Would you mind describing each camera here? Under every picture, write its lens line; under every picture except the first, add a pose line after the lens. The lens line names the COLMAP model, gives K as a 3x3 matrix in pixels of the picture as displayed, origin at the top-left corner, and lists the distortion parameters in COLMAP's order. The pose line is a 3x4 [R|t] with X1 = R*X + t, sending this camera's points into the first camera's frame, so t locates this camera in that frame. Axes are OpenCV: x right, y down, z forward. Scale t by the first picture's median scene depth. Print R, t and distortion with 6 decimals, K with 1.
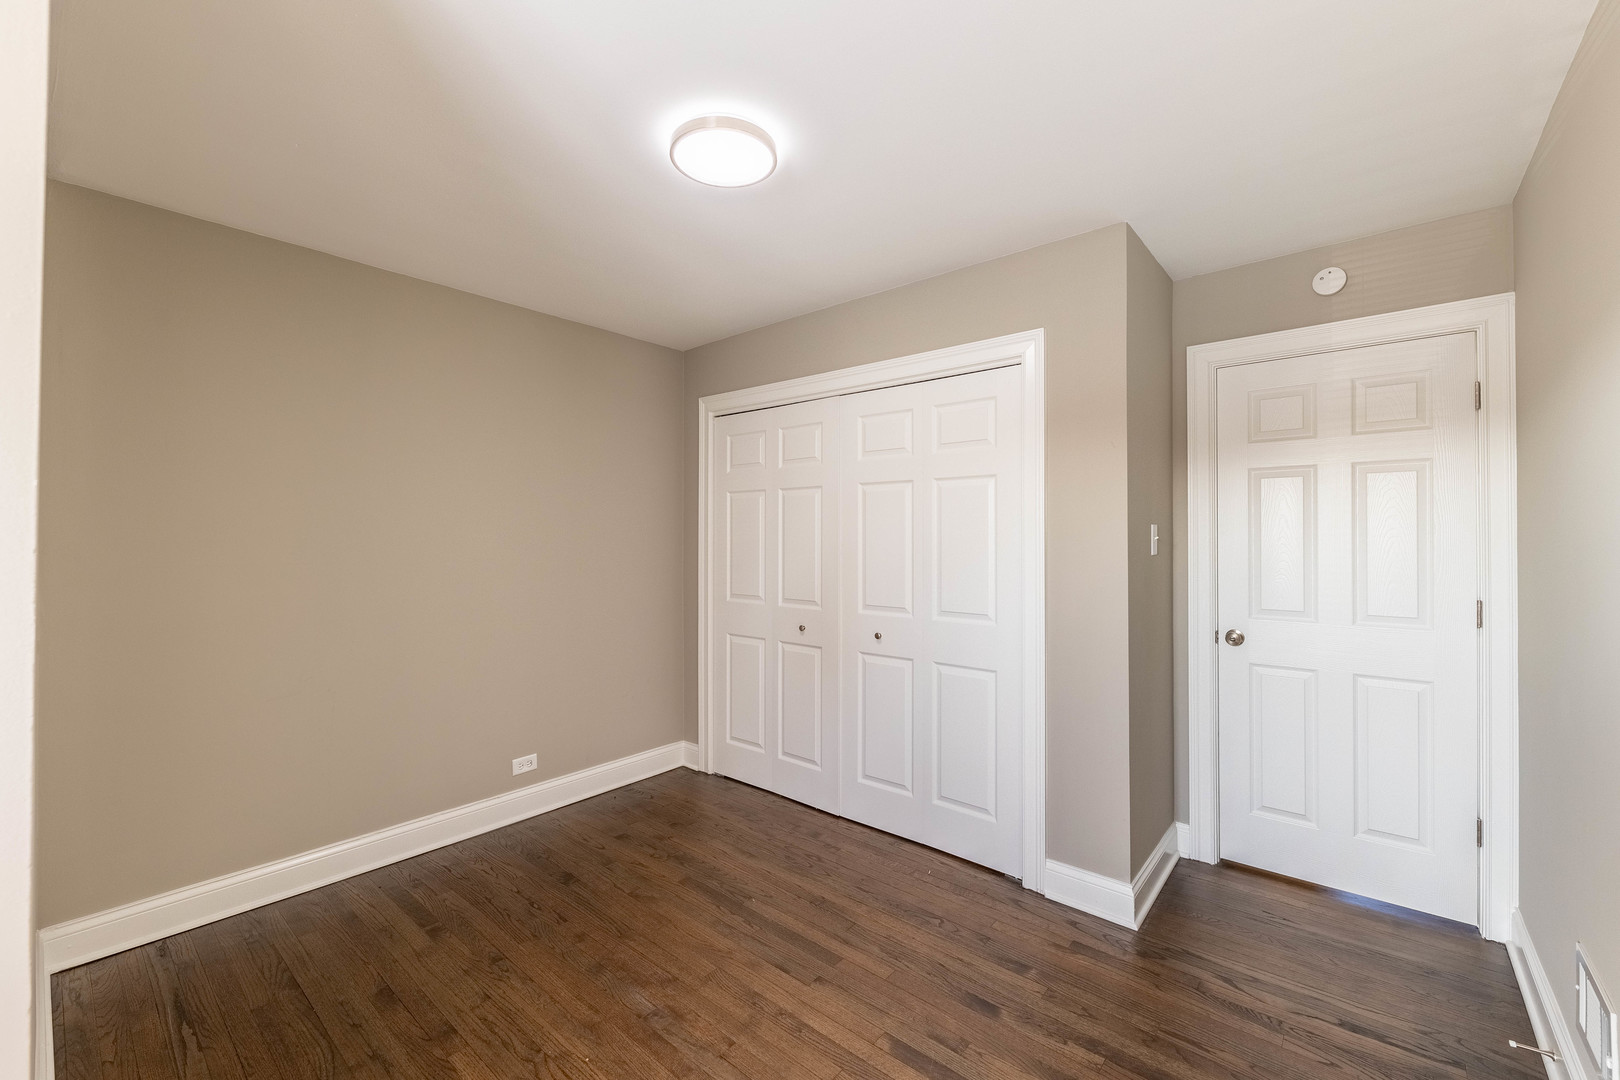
lens RADIAL K [[660.4, 0, 814.1], [0, 660.4, 531.9], [0, 0, 1]] dist [0.004830, -0.002527]
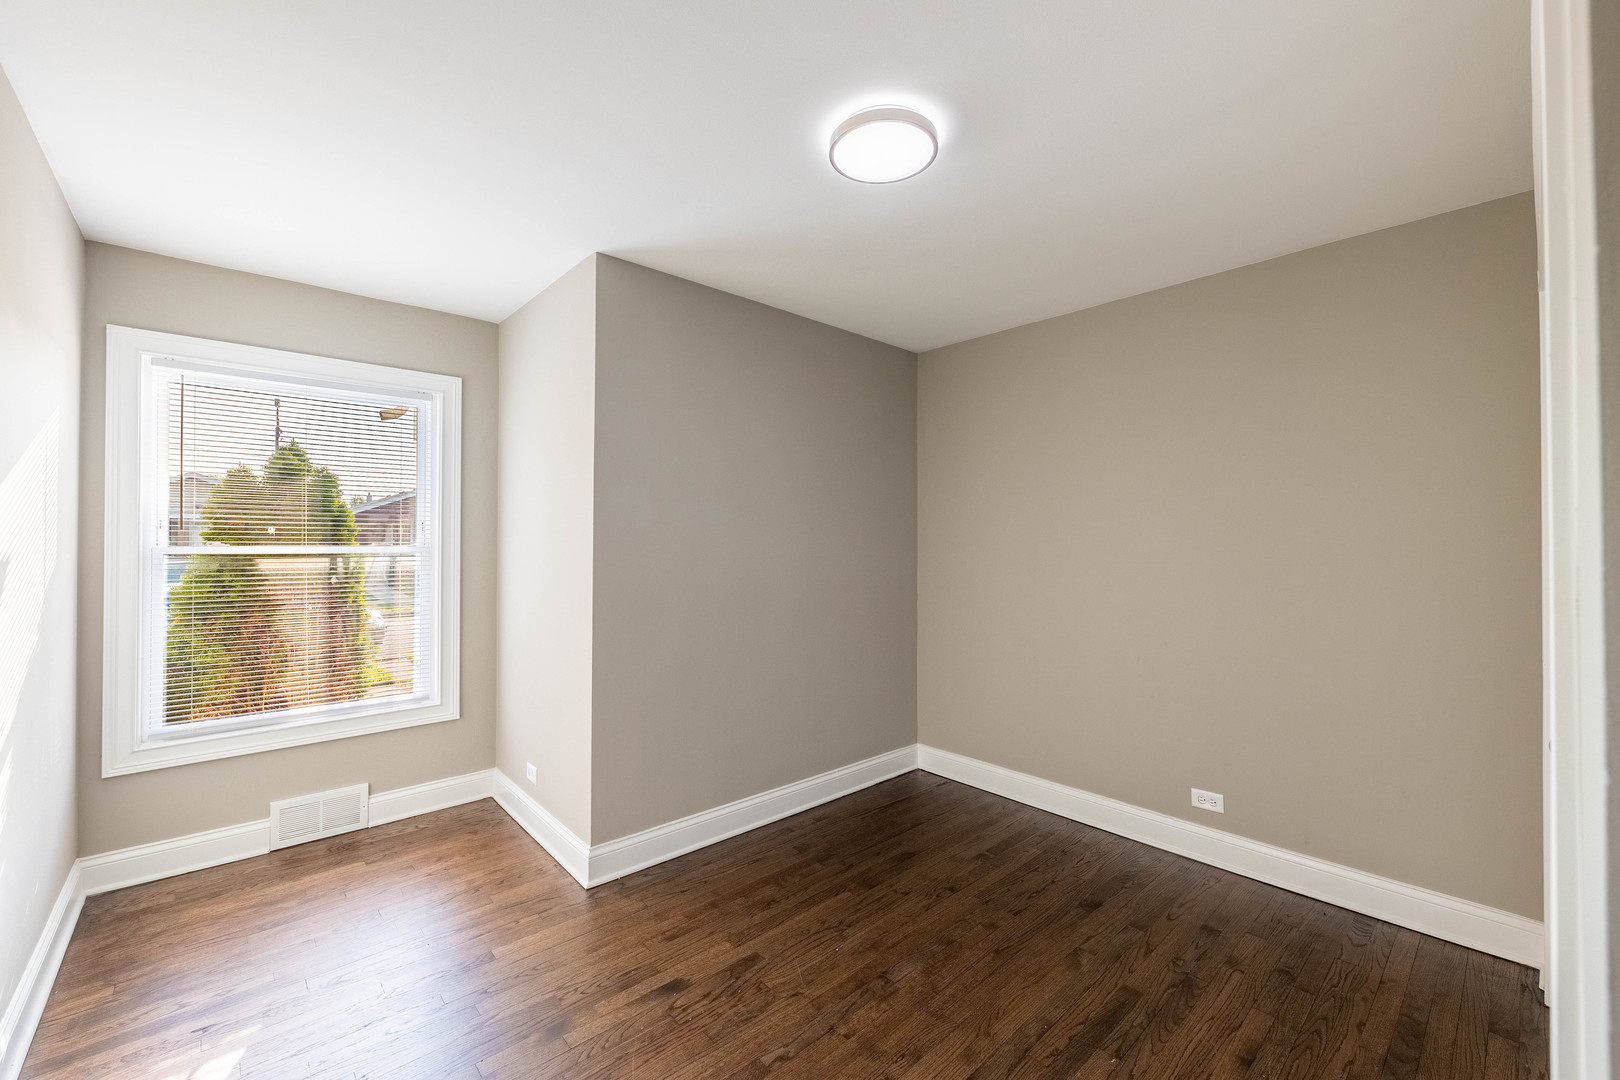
lens RADIAL K [[660.4, 0, 814.1], [0, 660.4, 531.9], [0, 0, 1]] dist [0.004830, -0.002527]
pose [[-0.131059, -0.012303, -0.991298, 0.681336], [0.005451, 0.999899, -0.013130, 0.008743], [0.991360, -0.007125, -0.130979, 0.825421]]
